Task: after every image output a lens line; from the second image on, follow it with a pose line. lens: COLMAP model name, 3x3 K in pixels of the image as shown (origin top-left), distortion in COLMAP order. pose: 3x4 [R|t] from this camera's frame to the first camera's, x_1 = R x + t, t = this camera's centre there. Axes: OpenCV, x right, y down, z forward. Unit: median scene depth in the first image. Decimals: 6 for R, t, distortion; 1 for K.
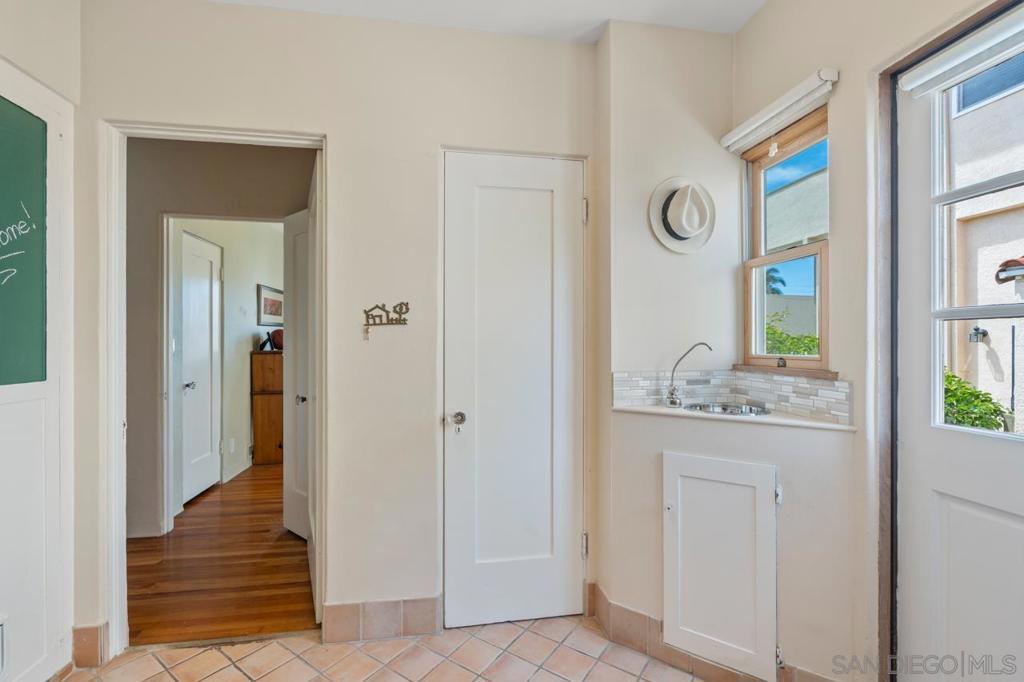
lens RADIAL K [[446.0, 0, 510.7], [0, 446.0, 349.6], [0, 0, 1]] dist [-0.006098, 0.000929]
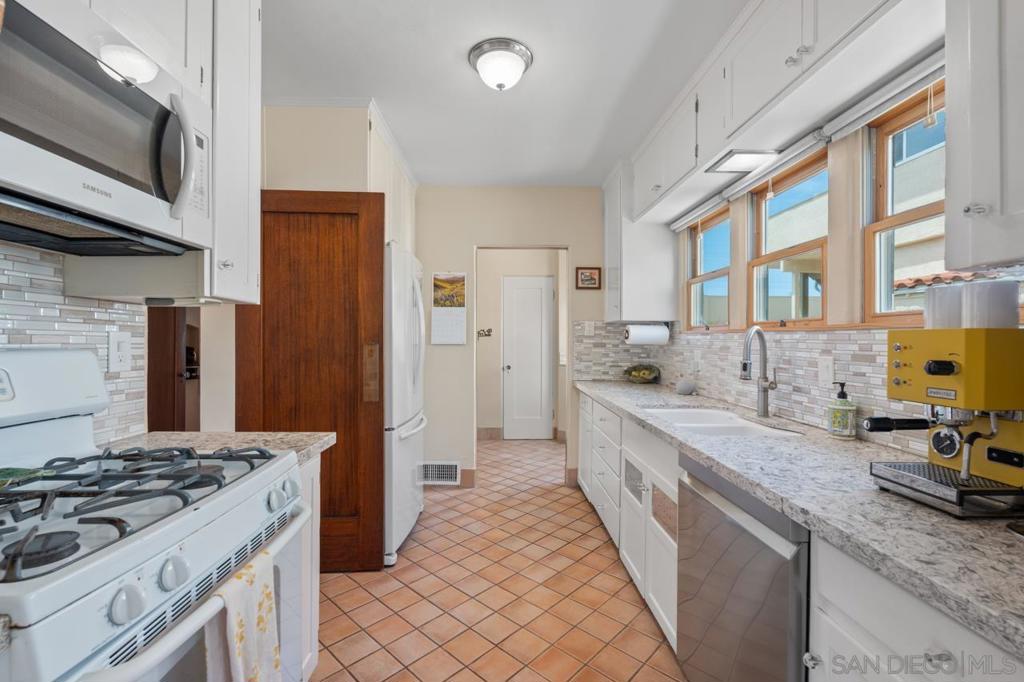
lens RADIAL K [[446.0, 0, 515.6], [0, 446.0, 339.1], [0, 0, 1]] dist [-0.006098, 0.000929]
pose [[0.992349, 0.001342, -0.123460, 0.328062], [-0.002906, 0.999918, -0.012494, 0.000810], [0.123433, 0.012758, 0.992271, -2.138156]]
